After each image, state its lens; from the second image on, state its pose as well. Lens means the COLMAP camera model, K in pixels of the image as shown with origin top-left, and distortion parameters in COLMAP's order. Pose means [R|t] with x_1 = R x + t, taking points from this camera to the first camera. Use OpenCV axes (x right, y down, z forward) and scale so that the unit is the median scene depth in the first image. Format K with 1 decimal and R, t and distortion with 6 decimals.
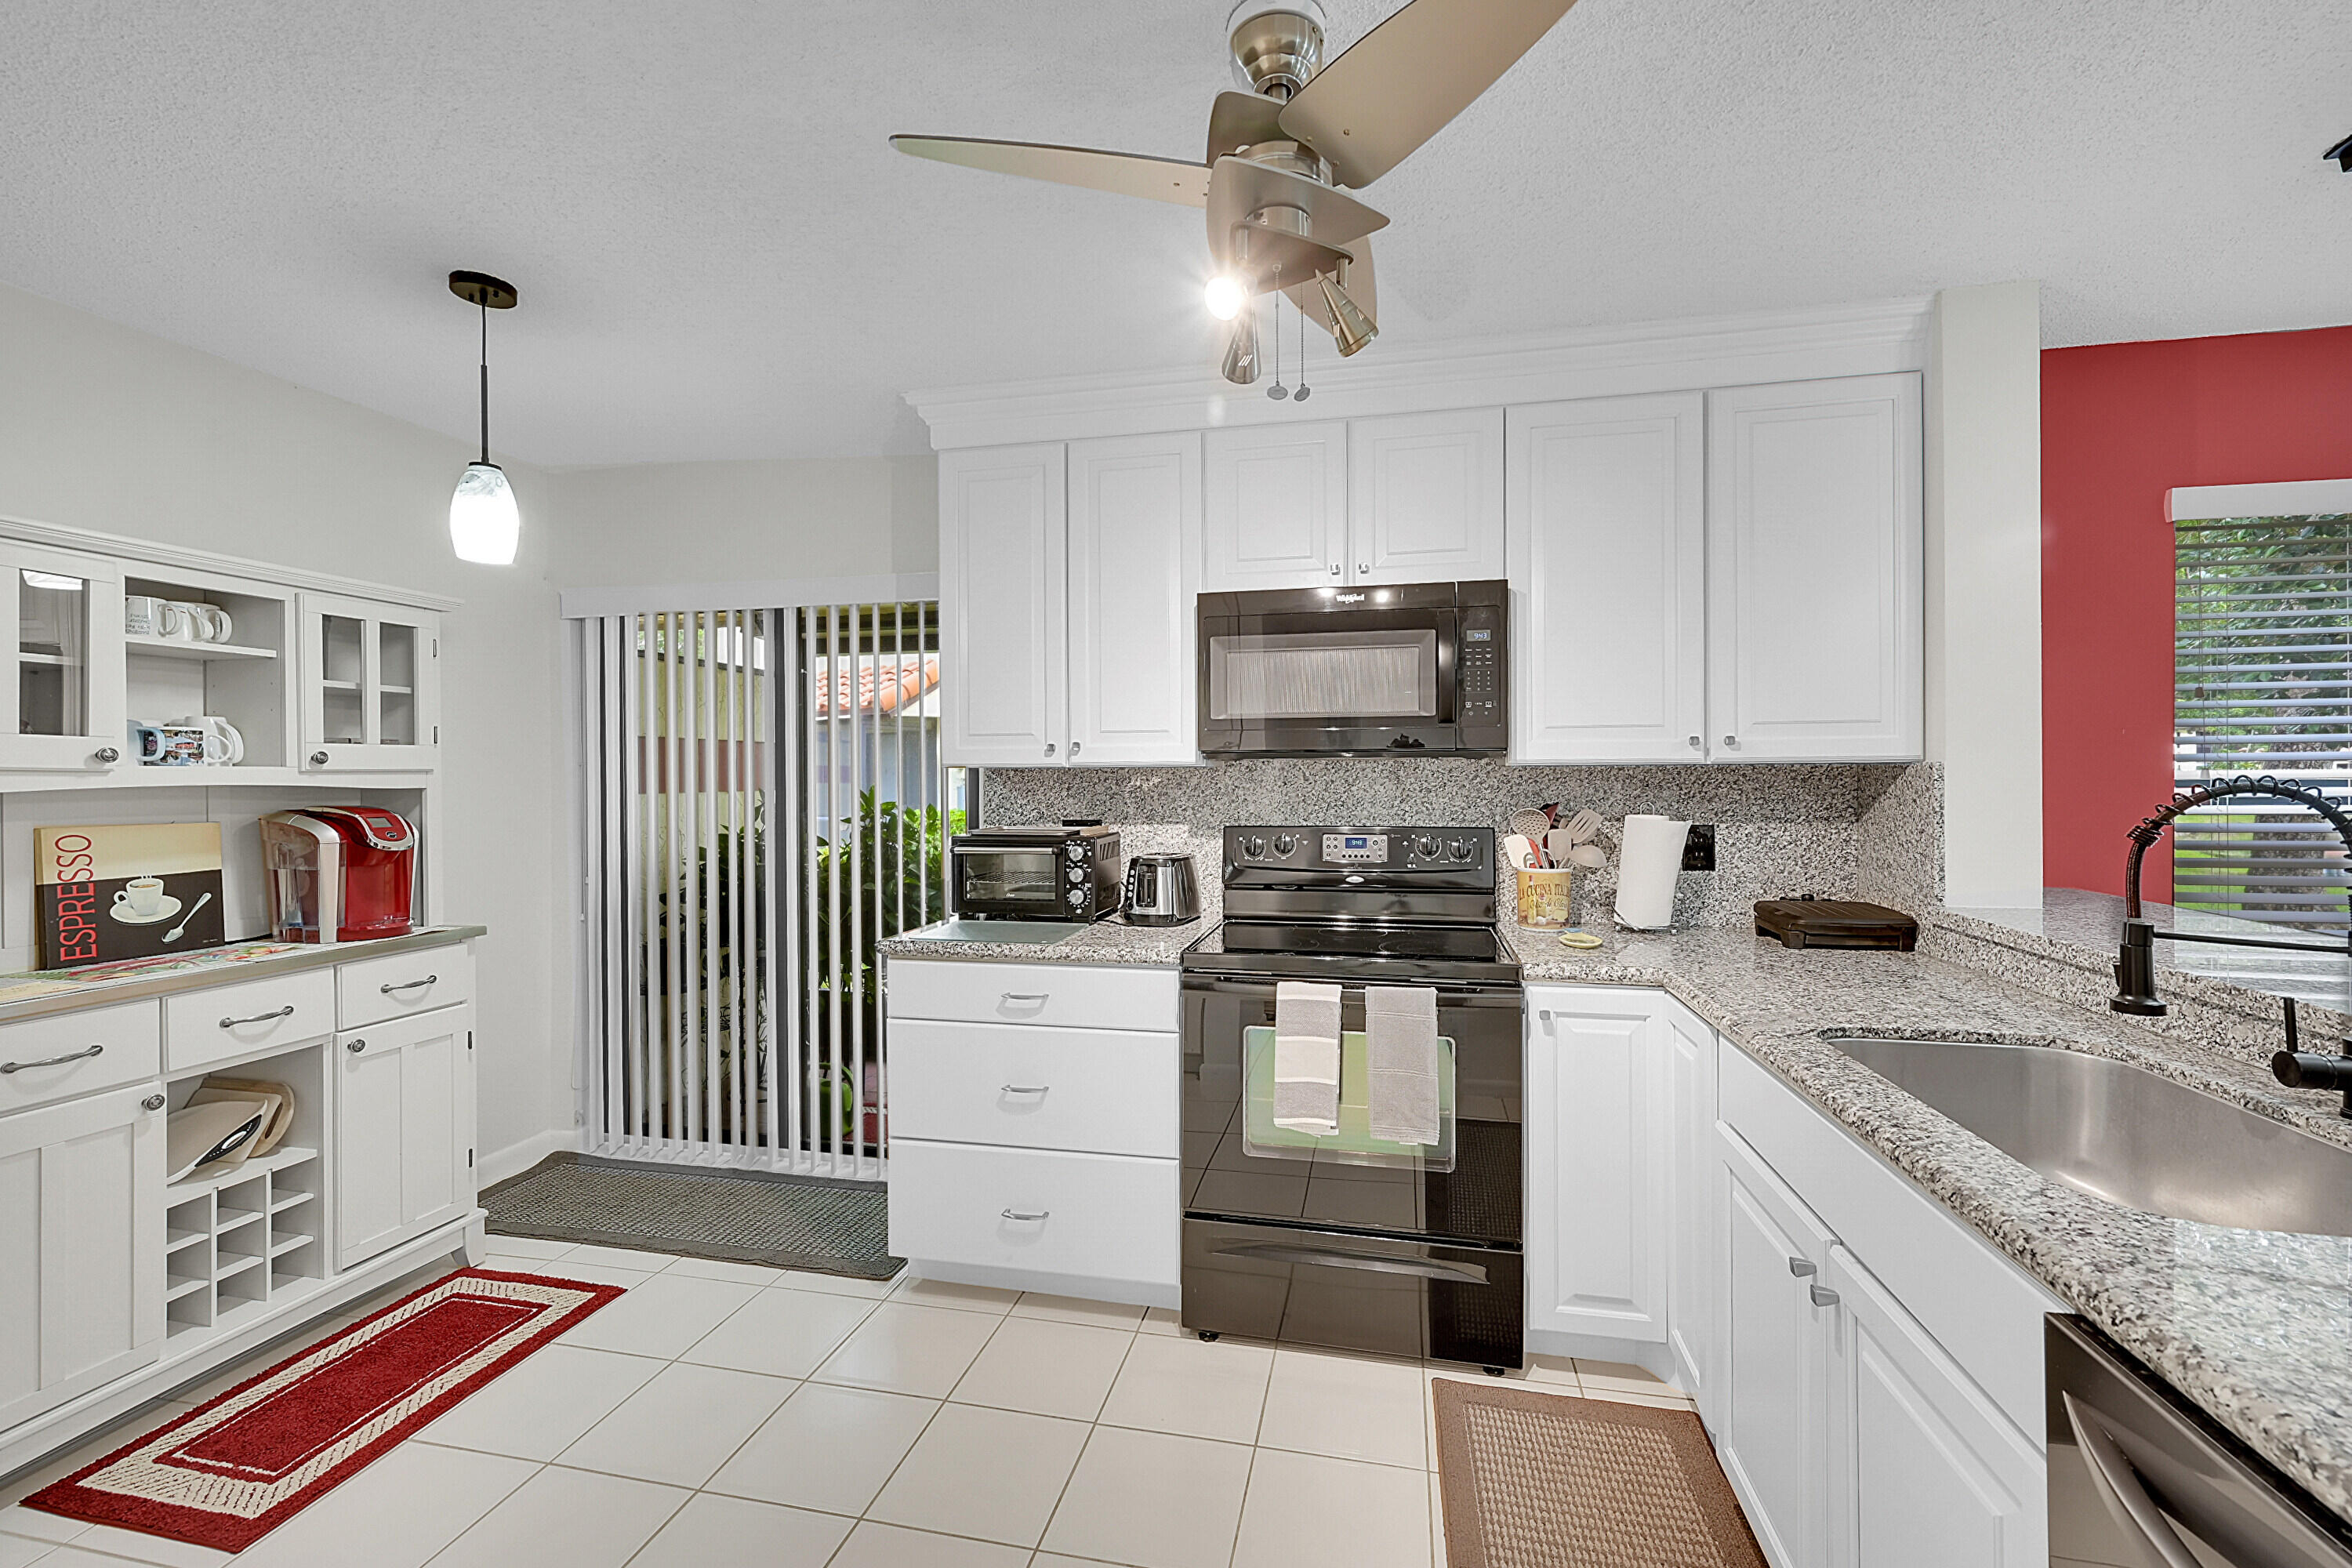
lens RADIAL K [[953.7, 0, 1185.3], [0, 953.7, 779.7], [0, 0, 1]] dist [0.000404, 0.000484]
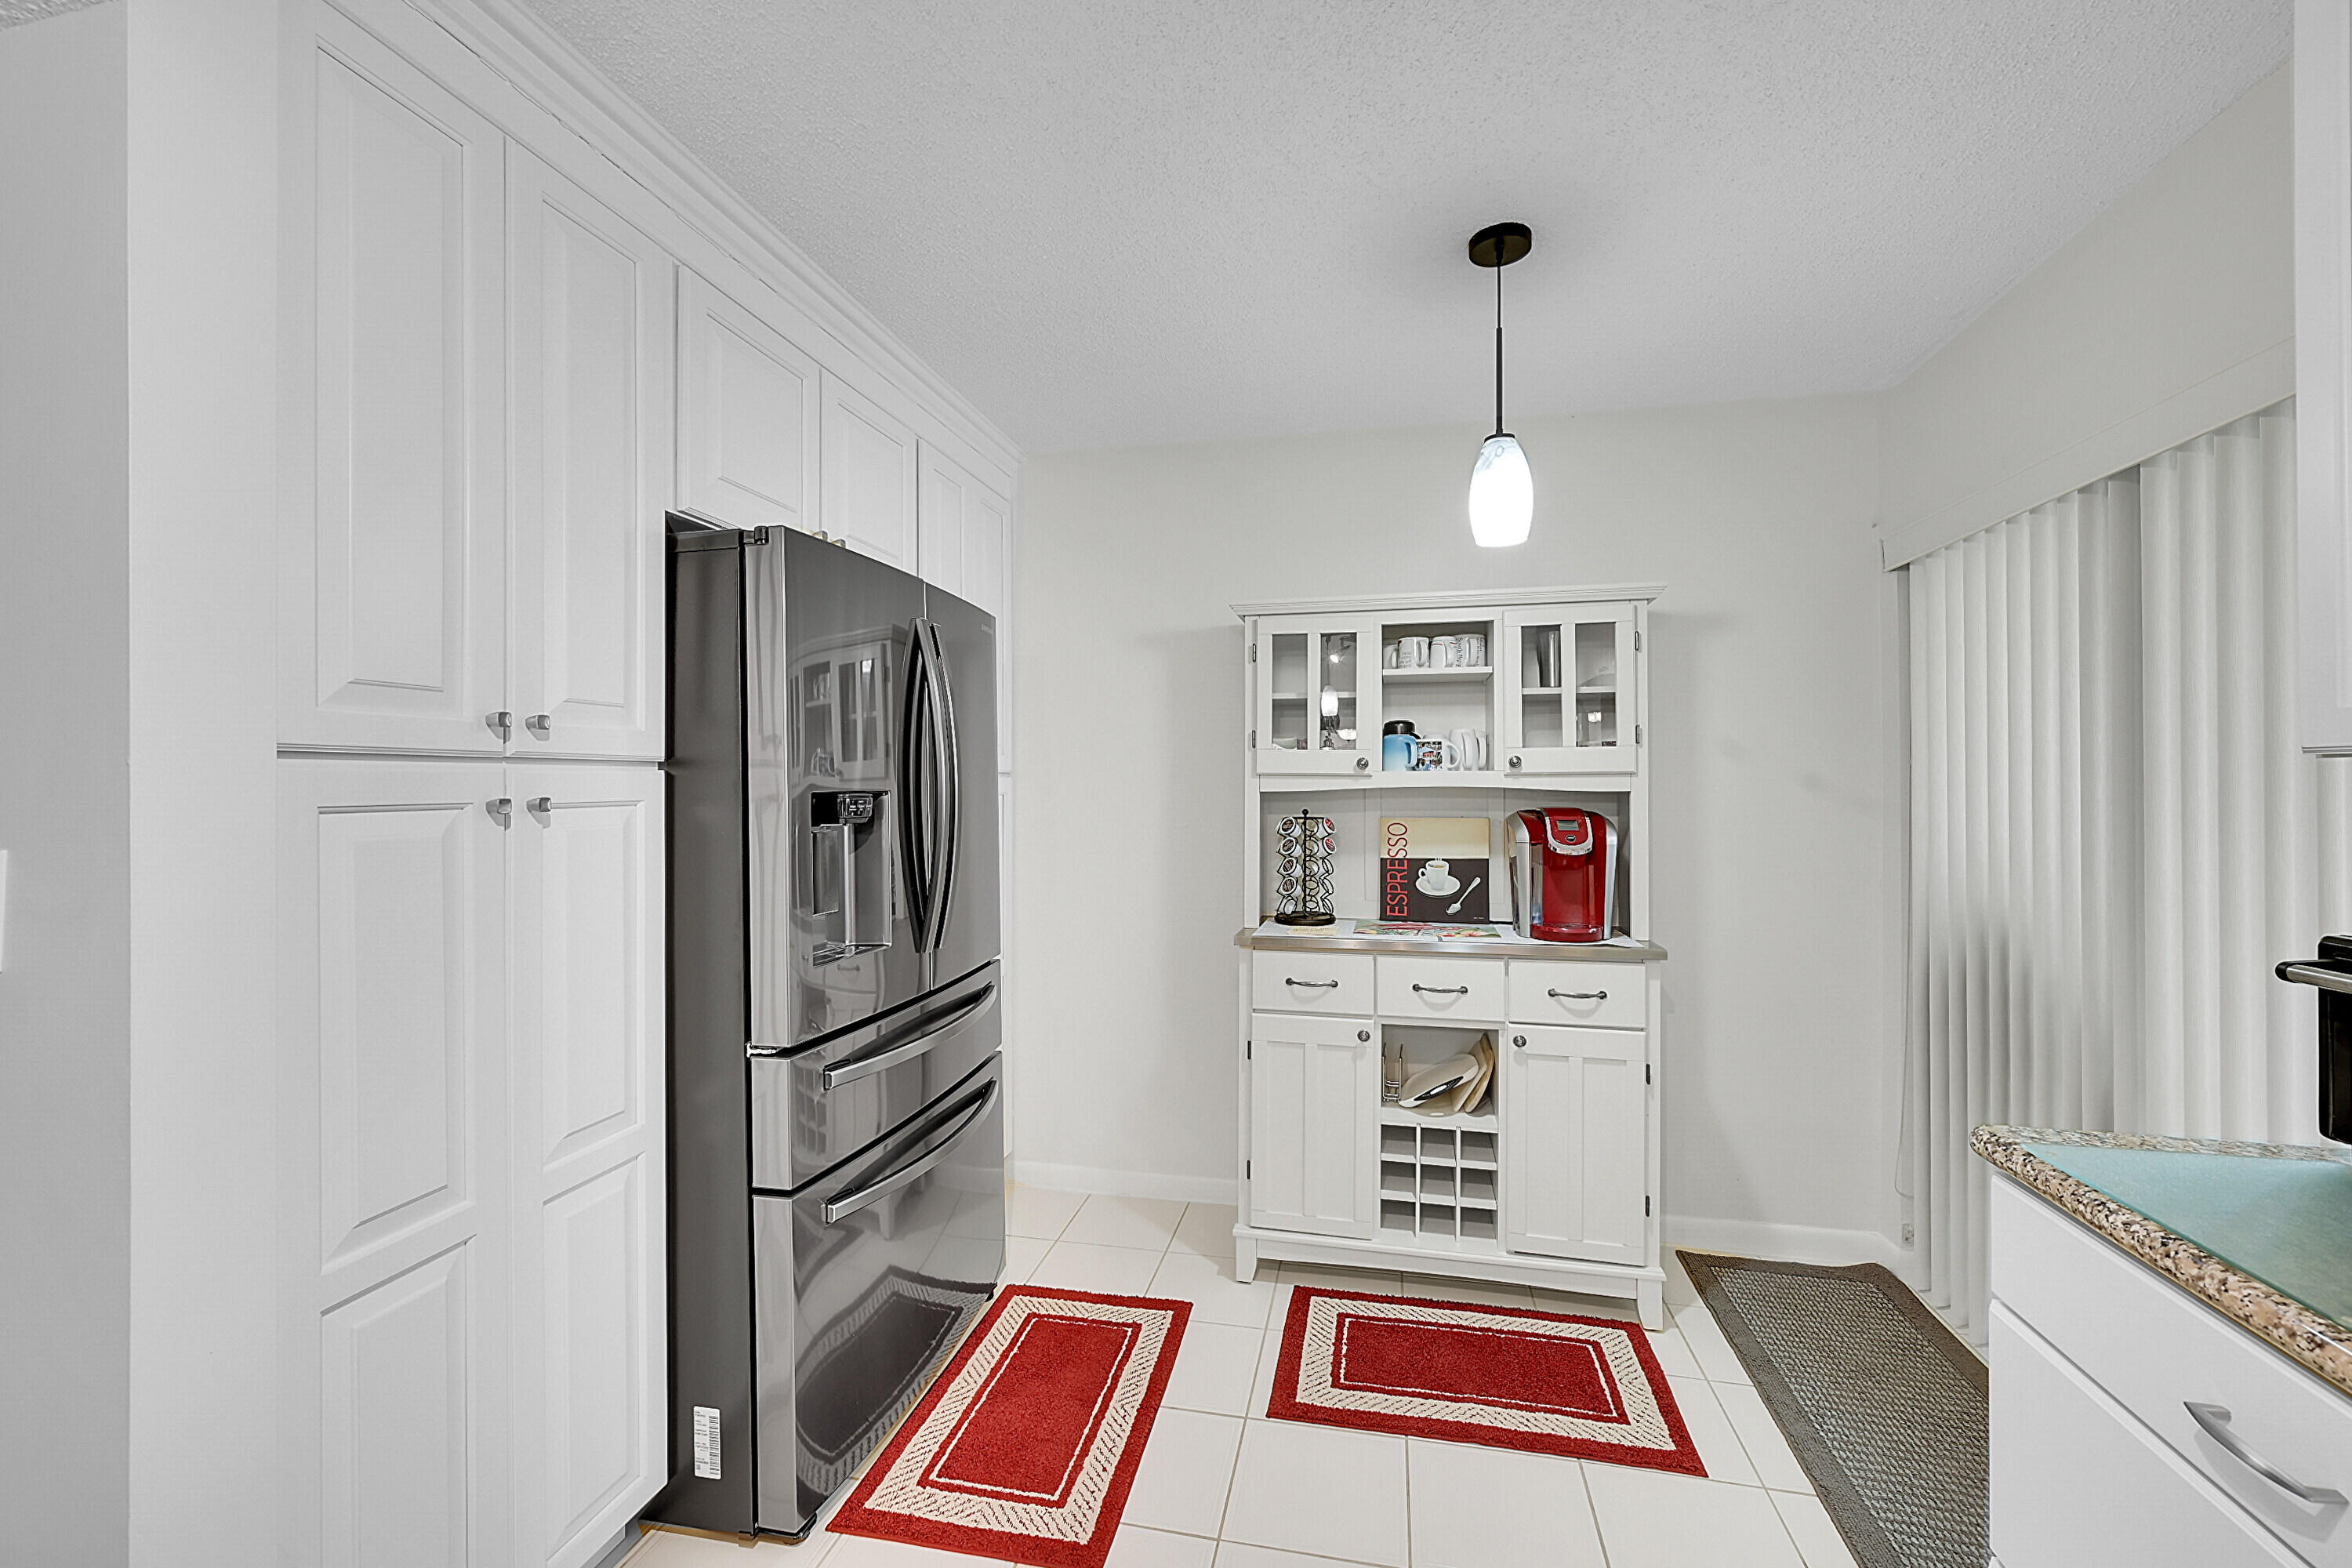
lens RADIAL K [[953.7, 0, 1183.8], [0, 953.7, 782.9], [0, 0, 1]] dist [0.000404, 0.000484]
pose [[0.005564, 0.003179, -0.999979, 0.161260], [-0.001802, 0.999993, 0.003169, -0.001864], [0.999983, 0.001784, 0.005570, 0.646630]]
